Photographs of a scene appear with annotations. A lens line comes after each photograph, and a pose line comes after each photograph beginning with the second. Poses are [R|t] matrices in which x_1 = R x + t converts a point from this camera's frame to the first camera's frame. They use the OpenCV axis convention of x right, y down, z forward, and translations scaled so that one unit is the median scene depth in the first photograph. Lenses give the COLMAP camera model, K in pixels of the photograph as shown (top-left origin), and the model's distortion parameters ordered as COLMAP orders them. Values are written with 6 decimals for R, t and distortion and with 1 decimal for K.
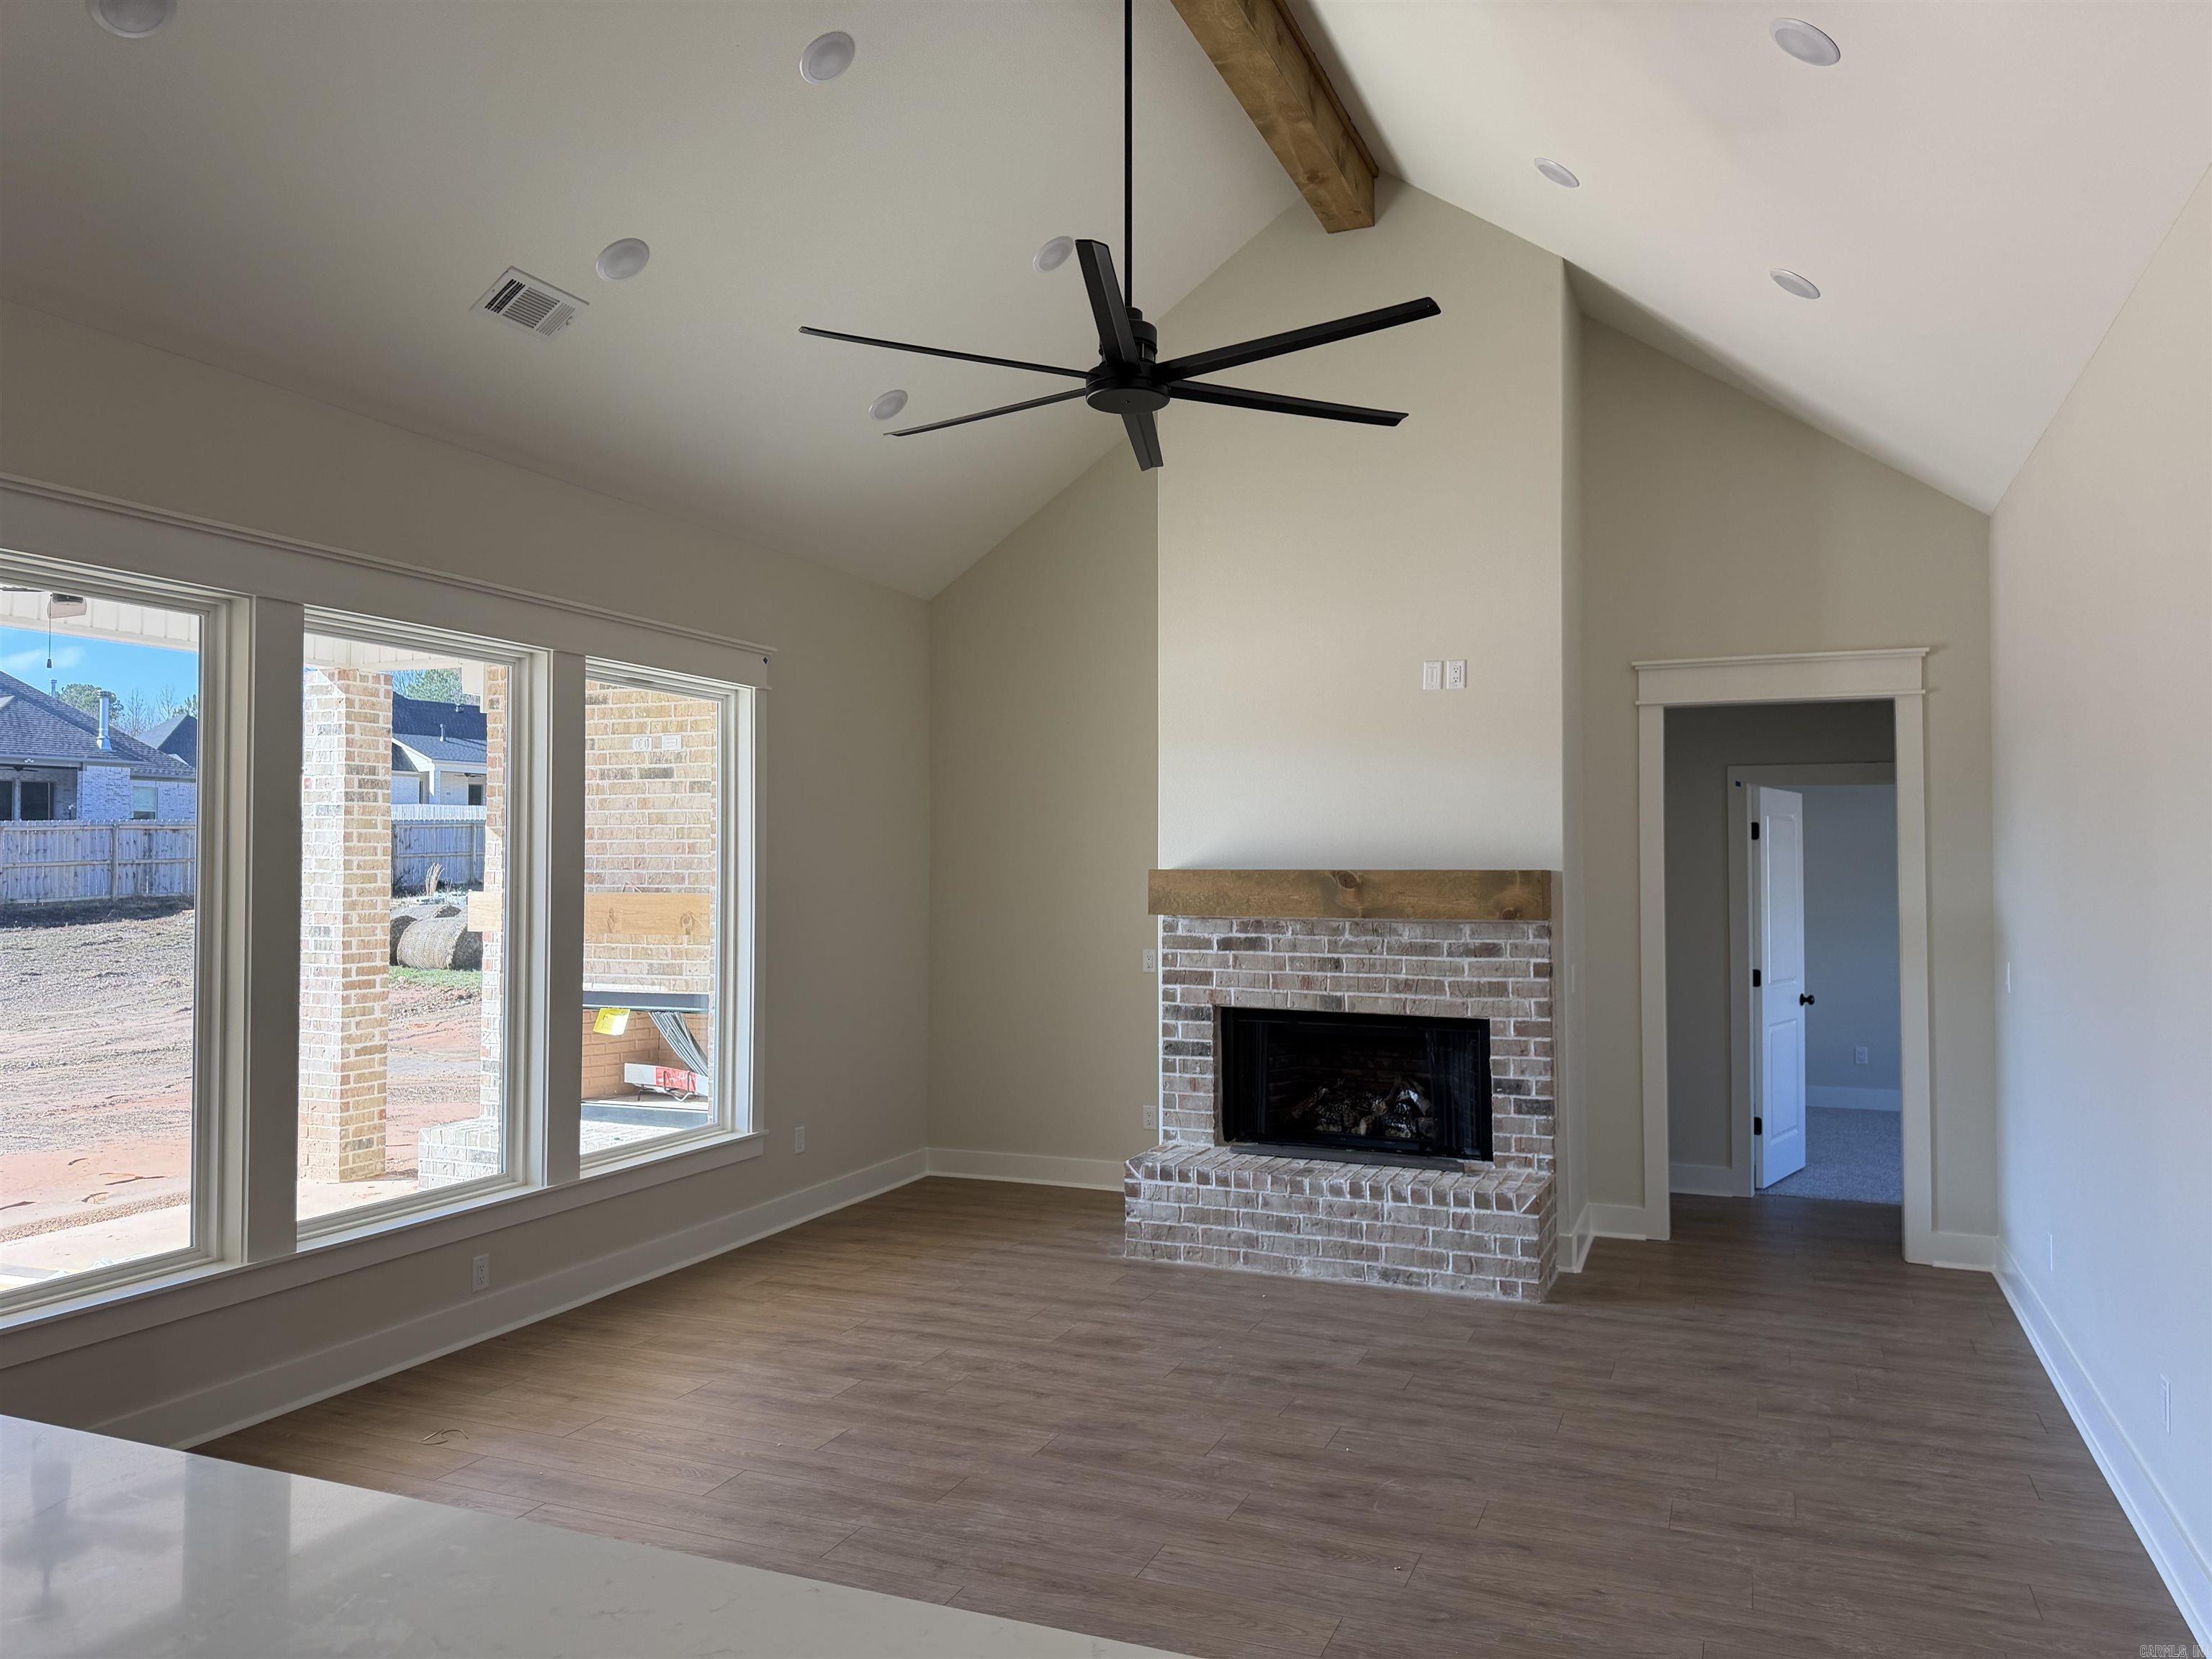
lens RADIAL K [[1570.7, 0, 1105.3], [0, 1570.7, 819.1], [0, 0, 1]] dist [0.067547, -0.072282]
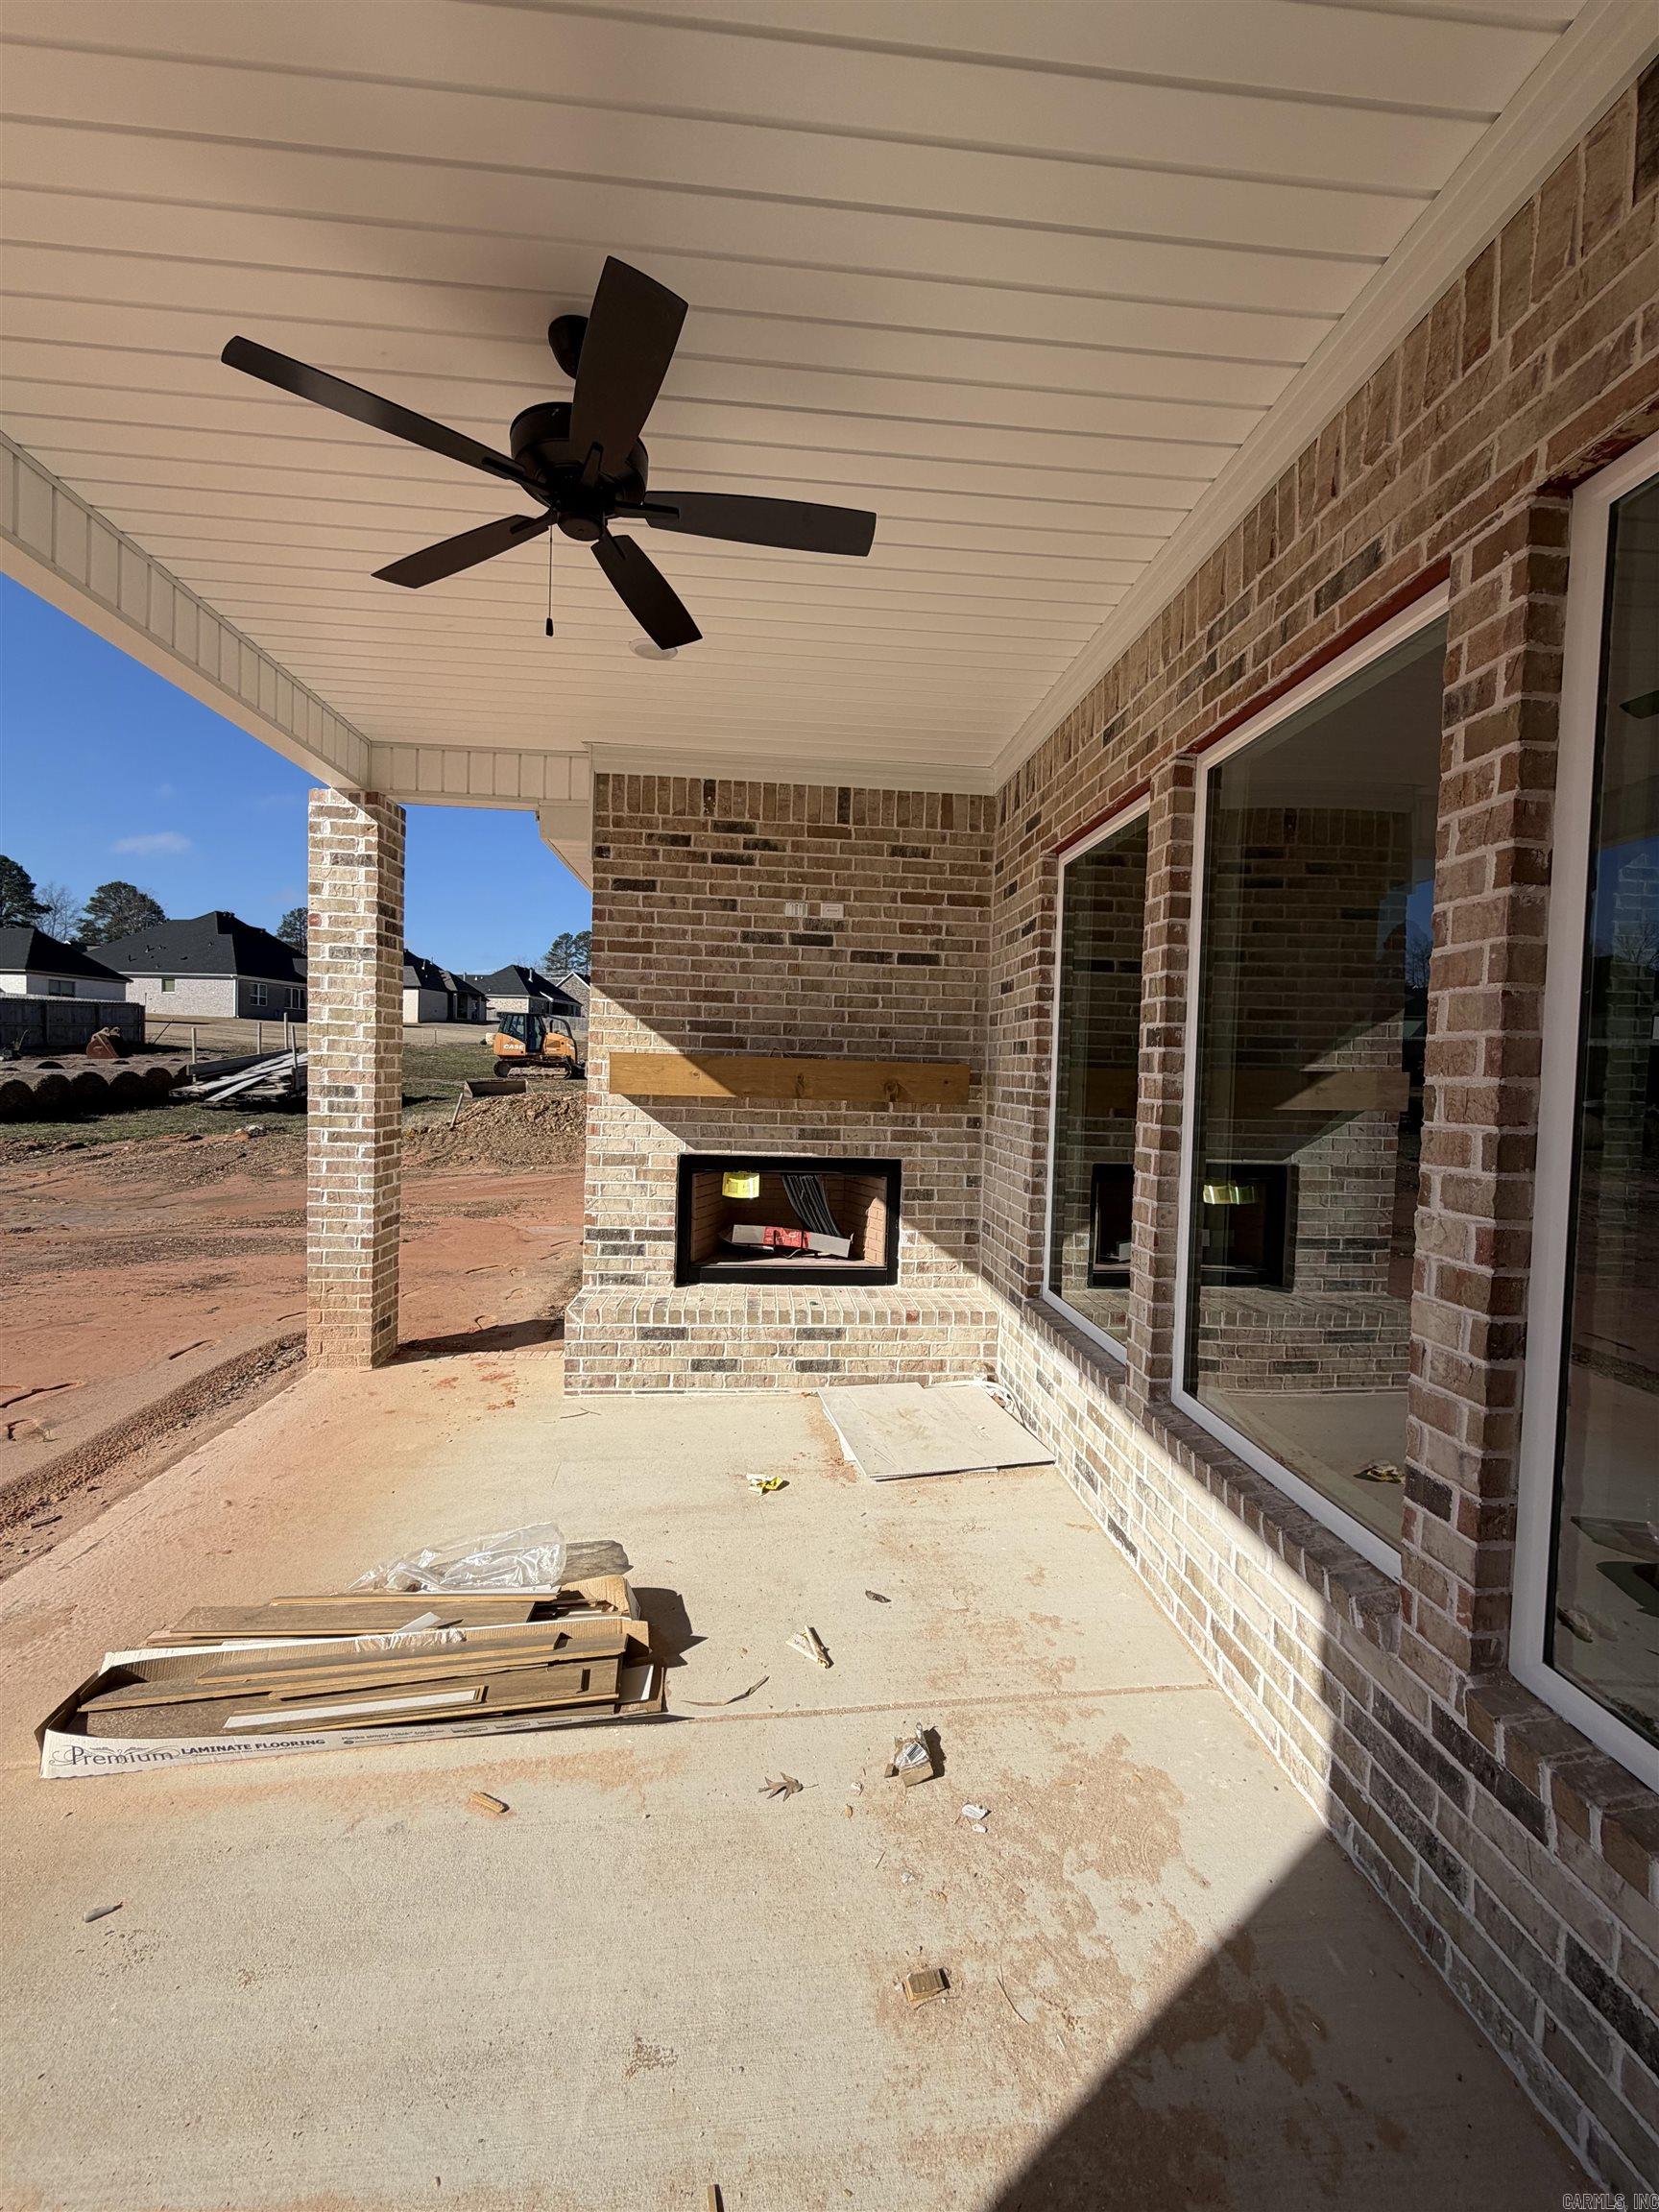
lens RADIAL K [[883.7, 0, 835.4], [0, 883.7, 1103.6], [0, 0, 1]] dist [0.000582, 0.000026]
pose [[0.883311, 0.010110, 0.468678, -0.660974], [-0.043600, 0.997206, 0.060662, 0.049383], [-0.466755, -0.074018, 0.881284, 0.606593]]
